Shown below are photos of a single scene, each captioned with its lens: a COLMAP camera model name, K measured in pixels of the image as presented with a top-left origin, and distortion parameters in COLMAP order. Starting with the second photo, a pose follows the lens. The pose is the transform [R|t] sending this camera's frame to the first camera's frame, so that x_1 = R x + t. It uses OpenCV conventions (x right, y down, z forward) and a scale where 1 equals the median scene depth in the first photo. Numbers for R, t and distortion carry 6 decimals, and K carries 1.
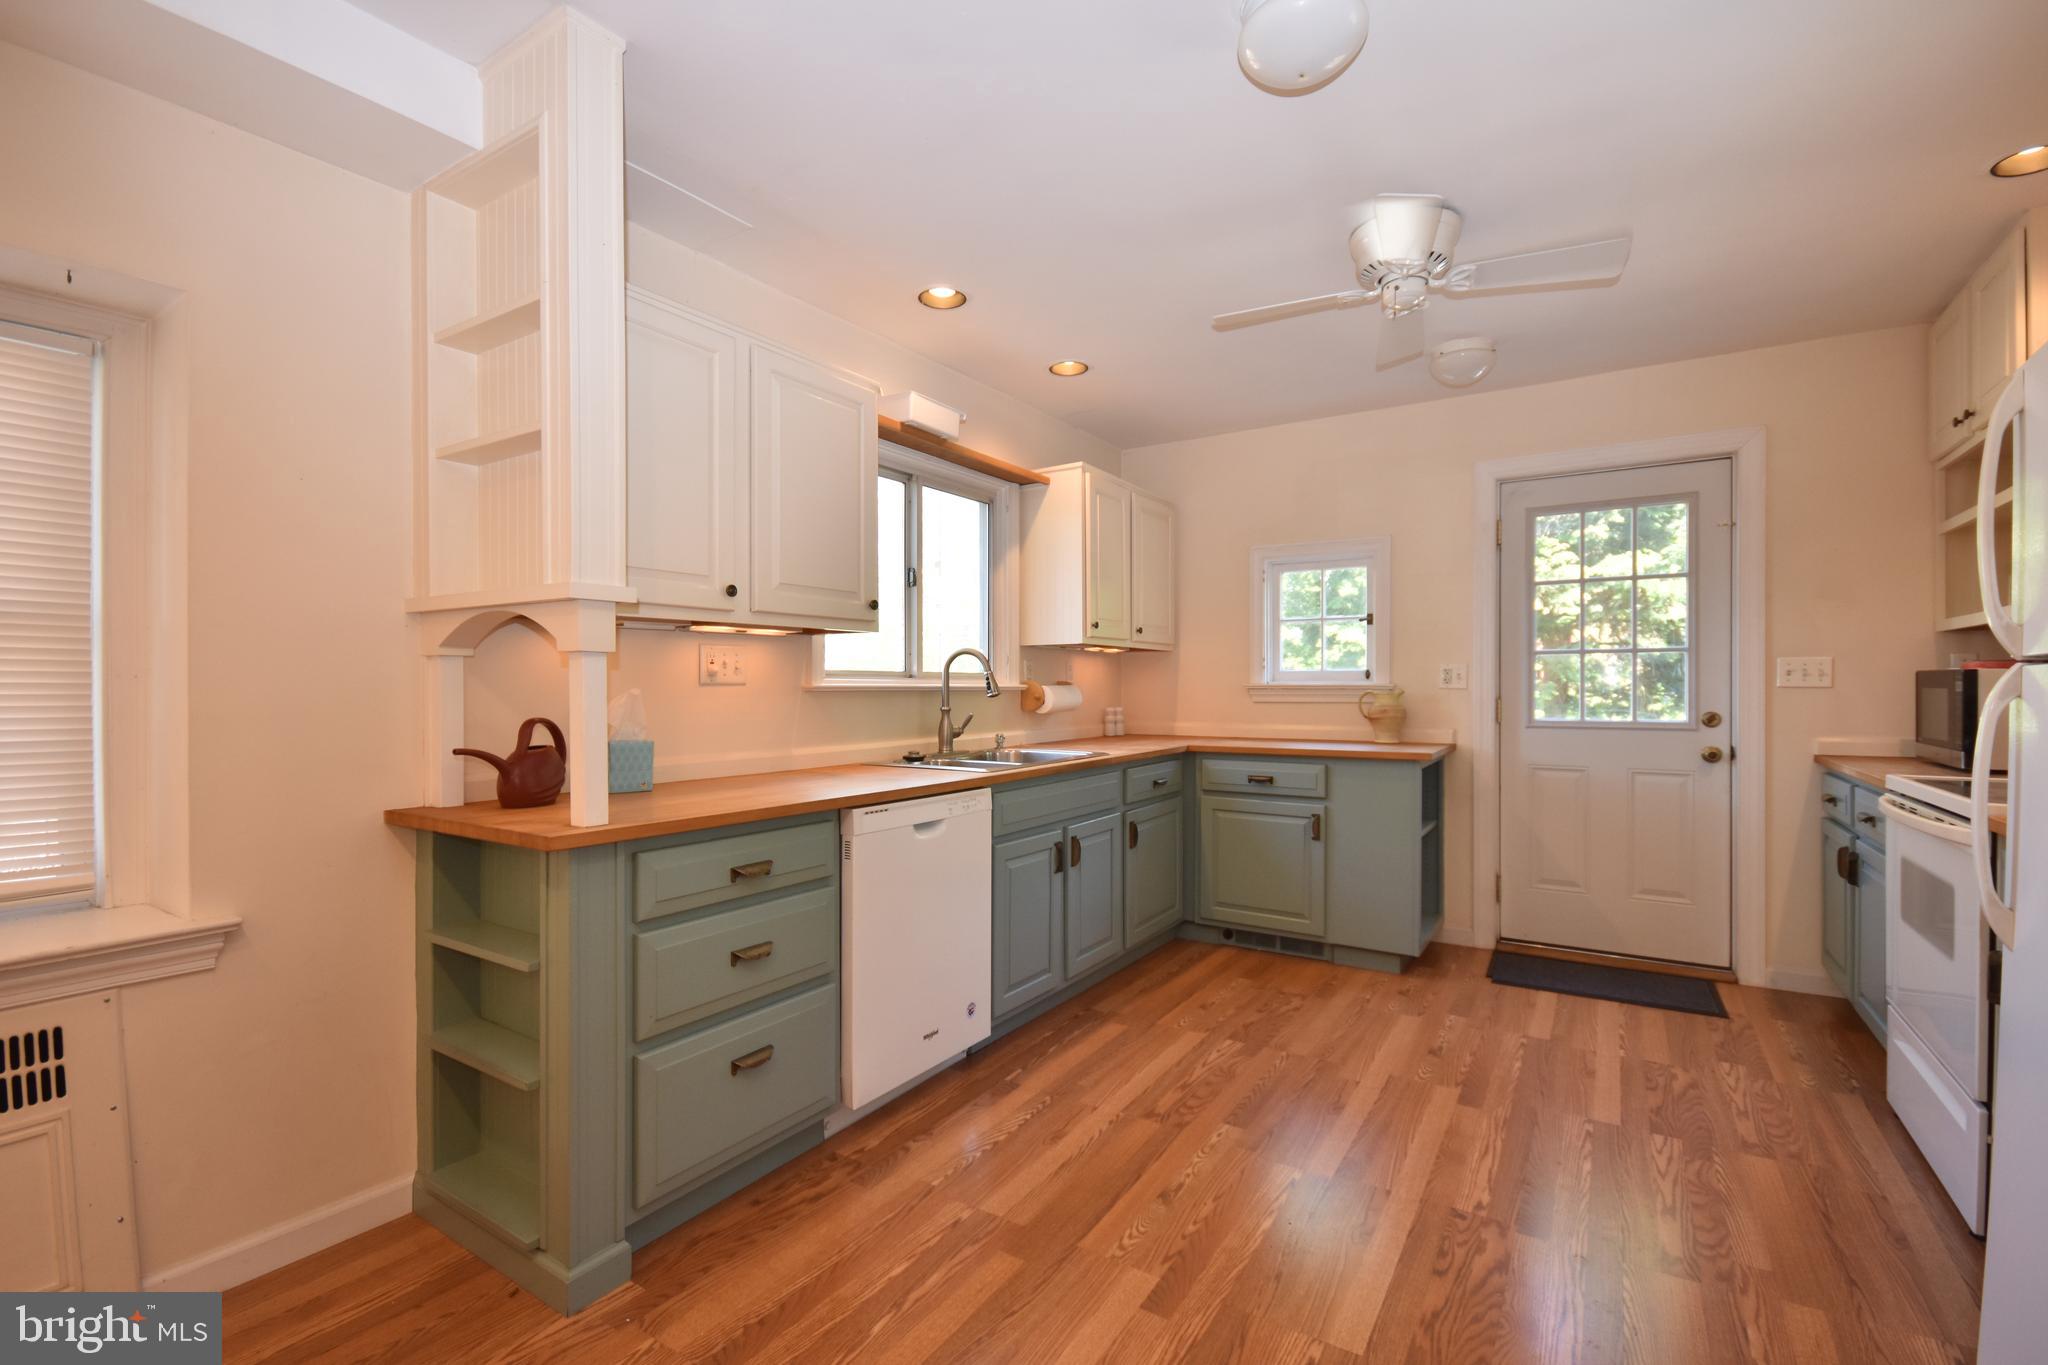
lens RADIAL K [[899.1, 0, 1021.2], [0, 899.1, 692.7], [0, 0, 1]] dist [0.009749, -0.011460]
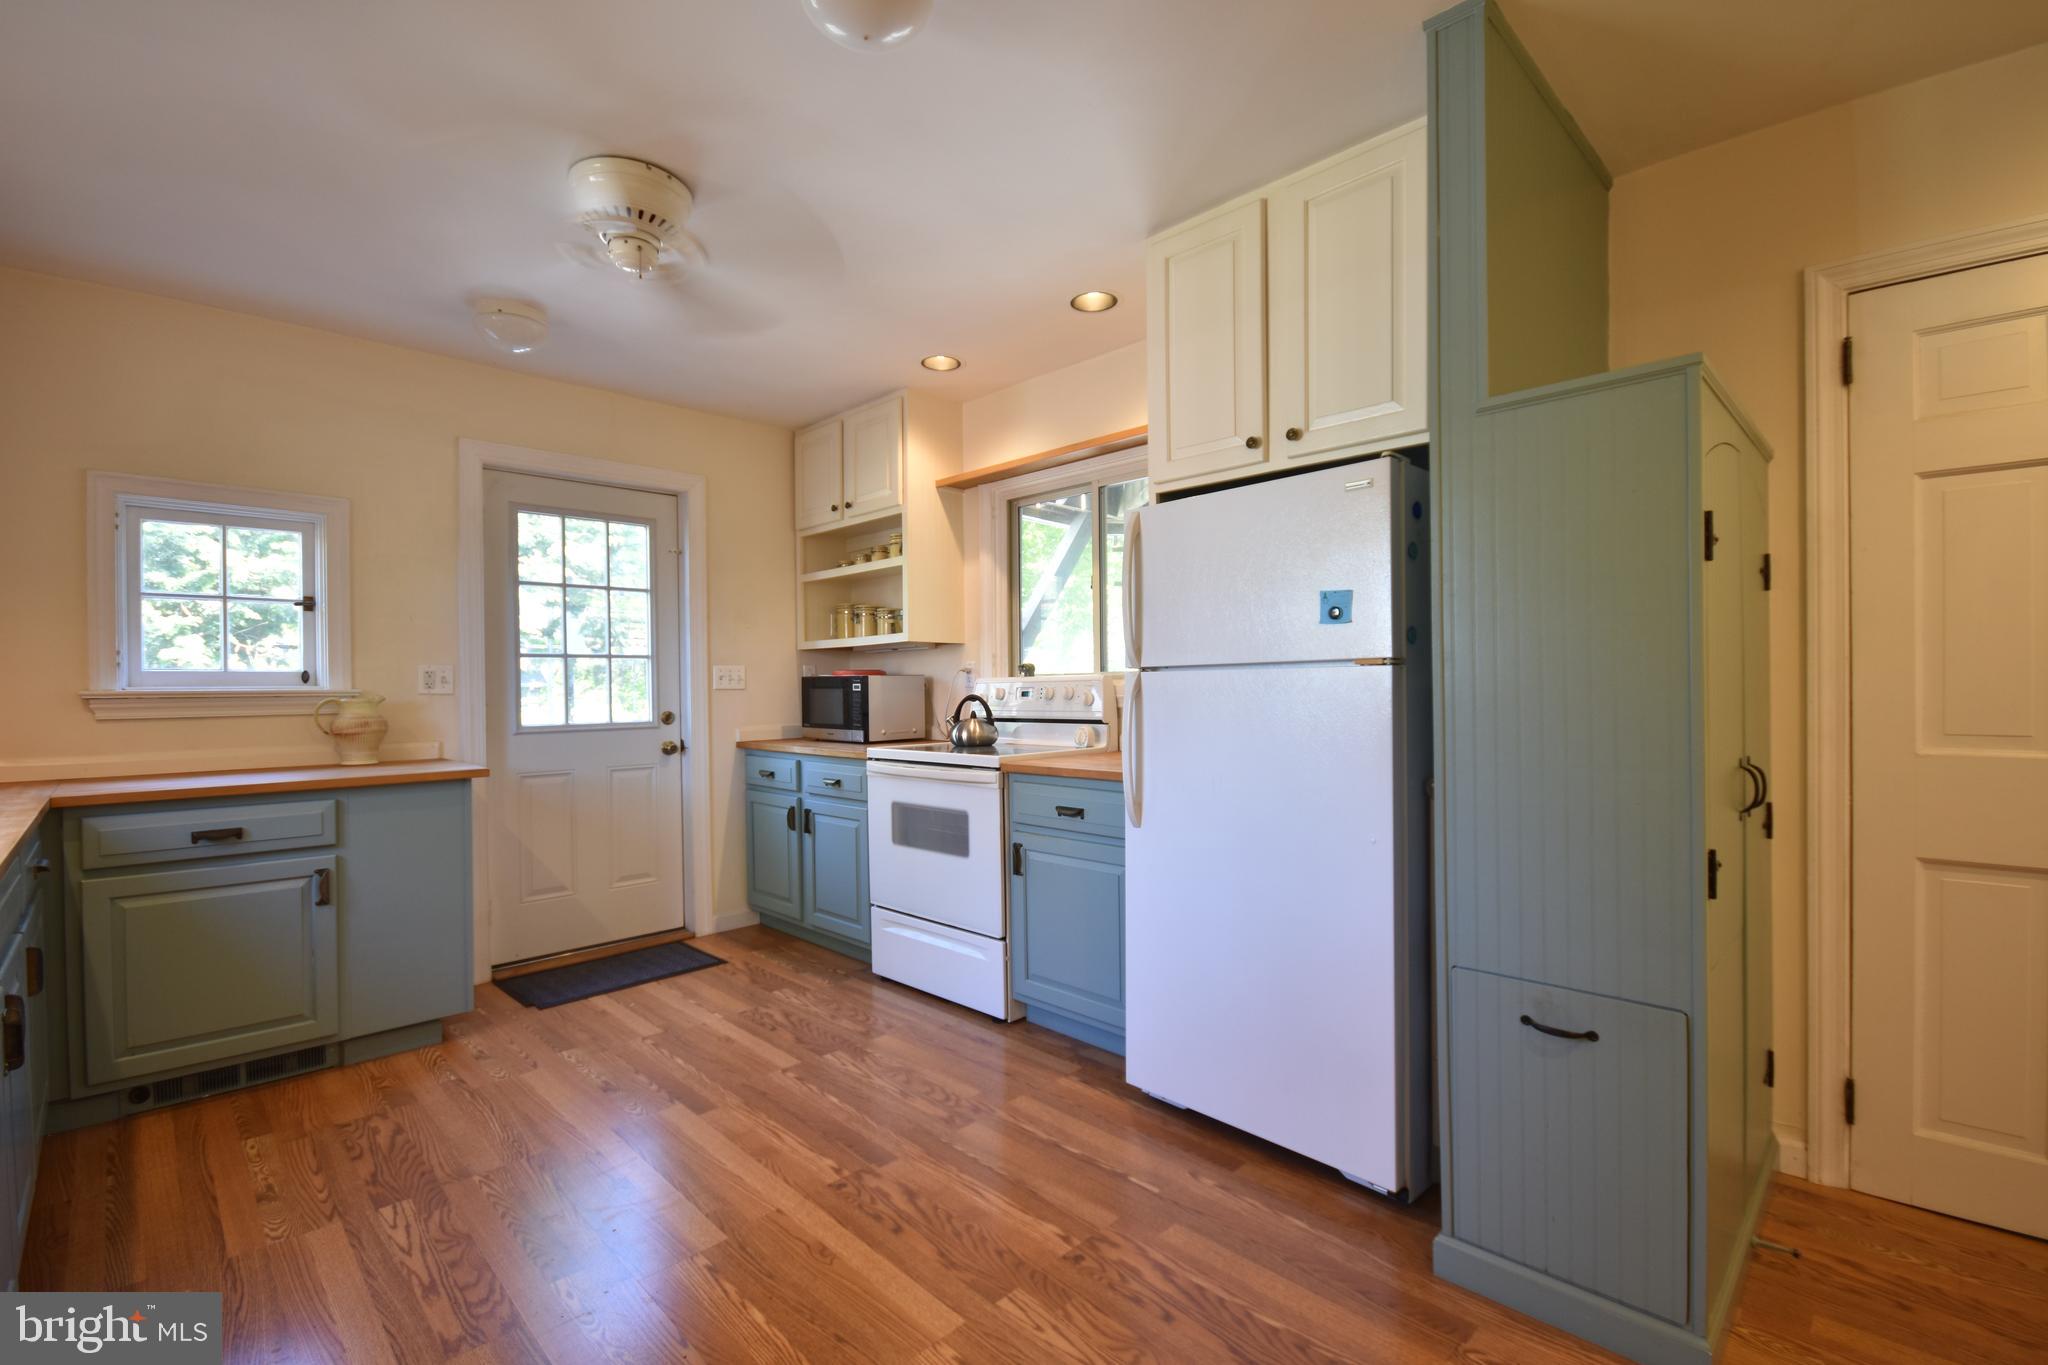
lens RADIAL K [[899.1, 0, 1034.4], [0, 899.1, 687.5], [0, 0, 1]] dist [0.009749, -0.011460]
pose [[0.200231, -0.004252, 0.979740, -0.317498], [0.016727, 0.999860, 0.000921, -0.002866], [-0.979606, 0.016203, 0.200274, 0.346883]]
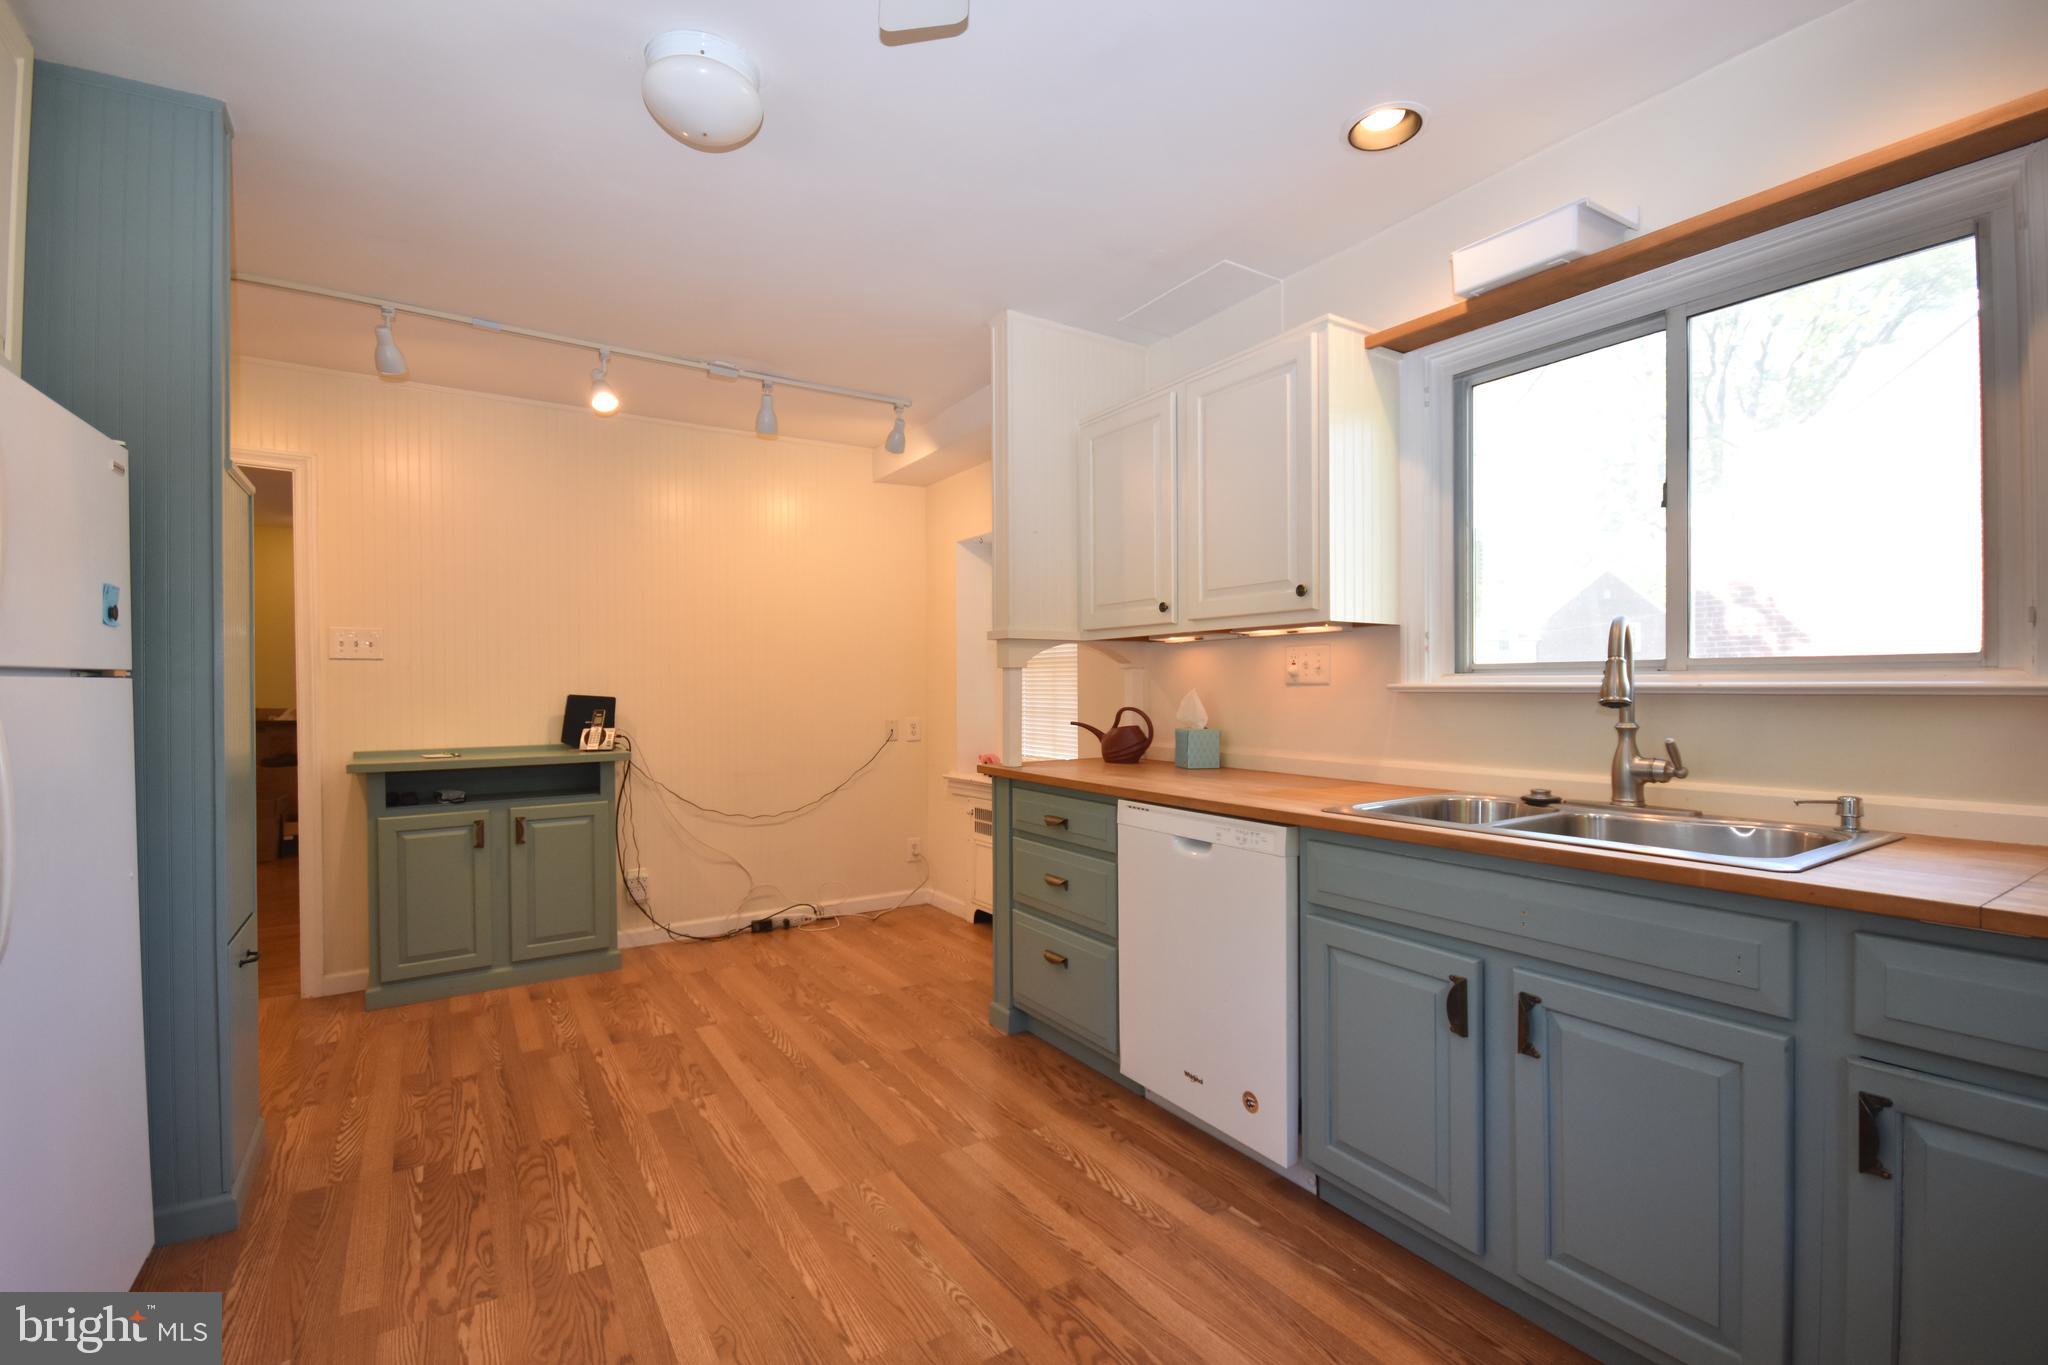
lens RADIAL K [[899.1, 0, 1030.8], [0, 899.1, 689.7], [0, 0, 1]] dist [0.009749, -0.011460]
pose [[-0.400270, 0.008301, -0.916360, 0.627135], [0.000316, 0.999960, 0.008920, -0.010758], [0.916397, 0.003281, -0.400257, 0.971442]]
